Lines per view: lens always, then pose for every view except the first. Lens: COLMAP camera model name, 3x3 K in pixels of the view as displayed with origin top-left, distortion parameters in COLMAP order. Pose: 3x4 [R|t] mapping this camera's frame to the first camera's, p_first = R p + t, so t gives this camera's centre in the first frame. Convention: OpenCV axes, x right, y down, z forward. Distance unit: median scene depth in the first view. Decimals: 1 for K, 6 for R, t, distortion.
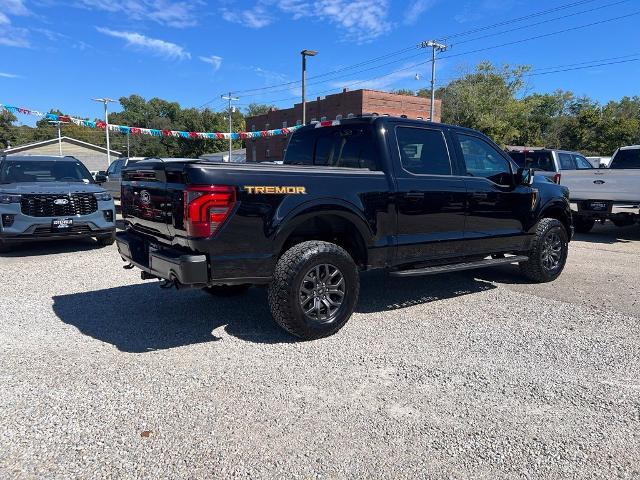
lens RADIAL K [[486.5, 0, 318.4], [0, 486.5, 231.5], [0, 0, 1]] dist [0.044307, -0.047514]
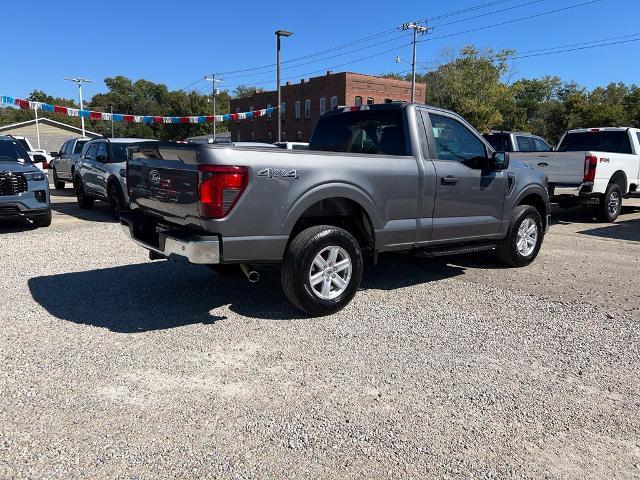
lens RADIAL K [[483.8, 0, 326.6], [0, 483.8, 236.1], [0, 0, 1]] dist [0.027814, -0.008488]
pose [[0.999520, -0.000234, 0.030992, 0.012922], [-0.001054, 0.999136, 0.041540, 0.000686], [-0.030975, -0.041553, 0.998656, 0.002055]]
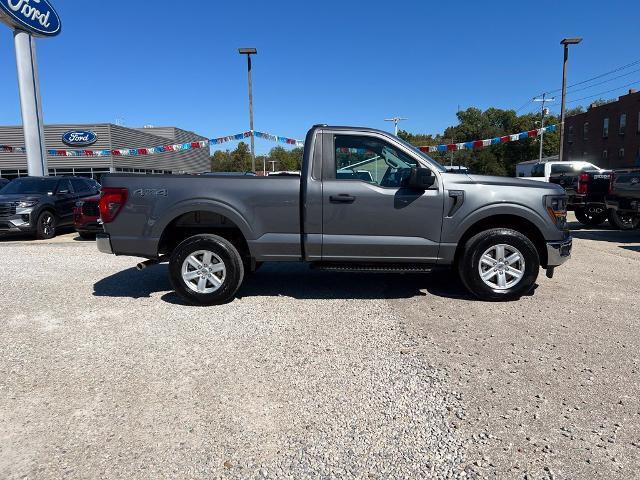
lens RADIAL K [[484.0, 0, 320.0], [0, 484.0, 240.0], [0, 0, 1]] dist [0.050849, -0.054474]
pose [[0.775310, 0.049180, -0.629663, 0.071902], [-0.050833, 0.998588, 0.015404, 0.000704], [0.629532, 0.020065, 0.776715, 0.013606]]
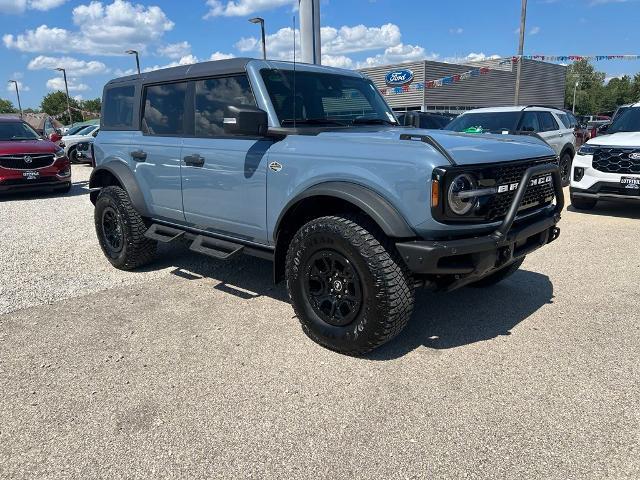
lens RADIAL K [[484.0, 0, 320.0], [0, 484.0, 240.0], [0, 0, 1]] dist [0.050849, -0.054474]
pose [[0.133412, 0.212009, -0.968118, 0.089578], [-0.097468, 0.974922, 0.200068, -0.010324], [0.986256, 0.067669, 0.150731, 0.095872]]
